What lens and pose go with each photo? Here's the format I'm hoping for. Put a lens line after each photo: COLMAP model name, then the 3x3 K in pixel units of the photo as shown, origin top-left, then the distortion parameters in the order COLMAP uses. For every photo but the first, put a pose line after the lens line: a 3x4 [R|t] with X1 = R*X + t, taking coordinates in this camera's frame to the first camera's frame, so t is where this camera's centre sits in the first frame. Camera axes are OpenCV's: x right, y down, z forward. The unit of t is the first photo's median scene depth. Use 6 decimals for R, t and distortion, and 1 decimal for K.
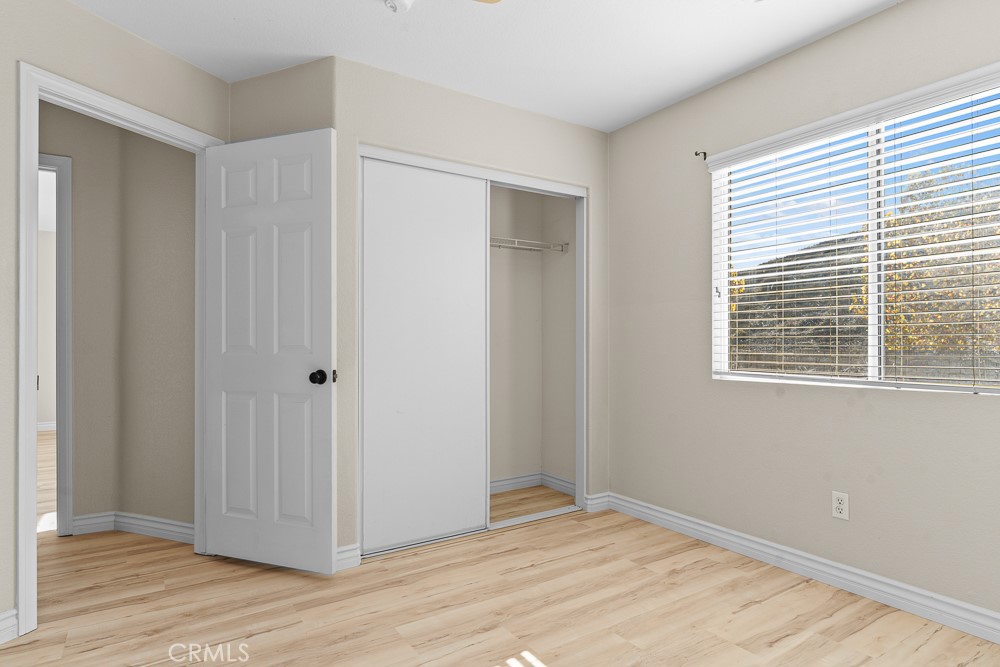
lens RADIAL K [[561.3, 0, 502.8], [0, 561.3, 332.3], [0, 0, 1]] dist [-0.002467, -0.000382]
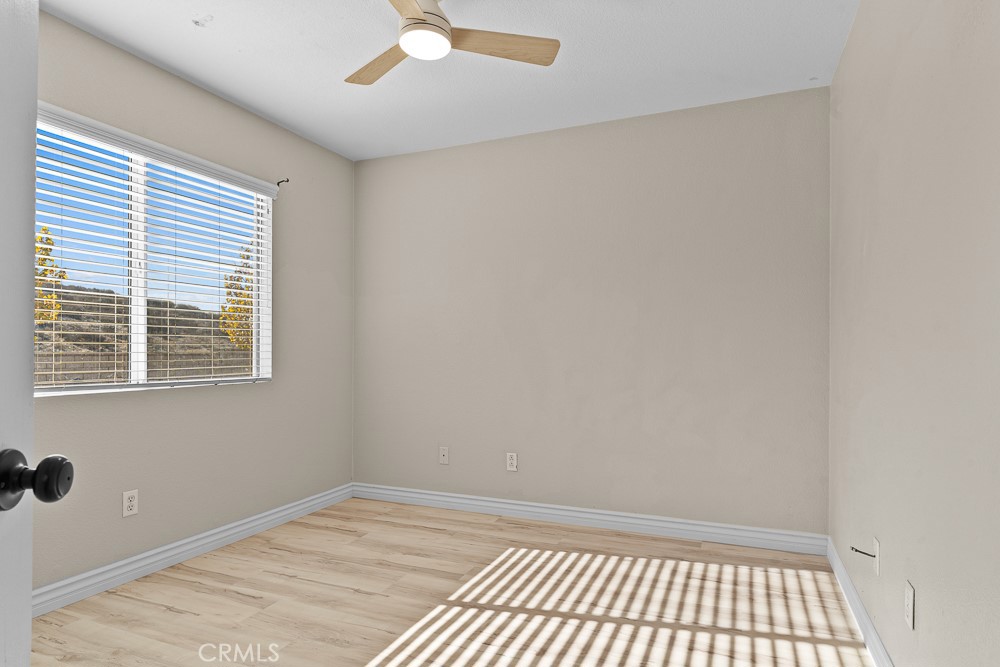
lens RADIAL K [[561.3, 0, 502.6], [0, 561.3, 342.9], [0, 0, 1]] dist [-0.002467, -0.000382]
pose [[-0.551518, 0.010445, 0.834098, -0.694433], [-0.013963, 0.999666, -0.021751, 0.019987], [-0.834046, -0.023643, -0.551188, 1.034312]]
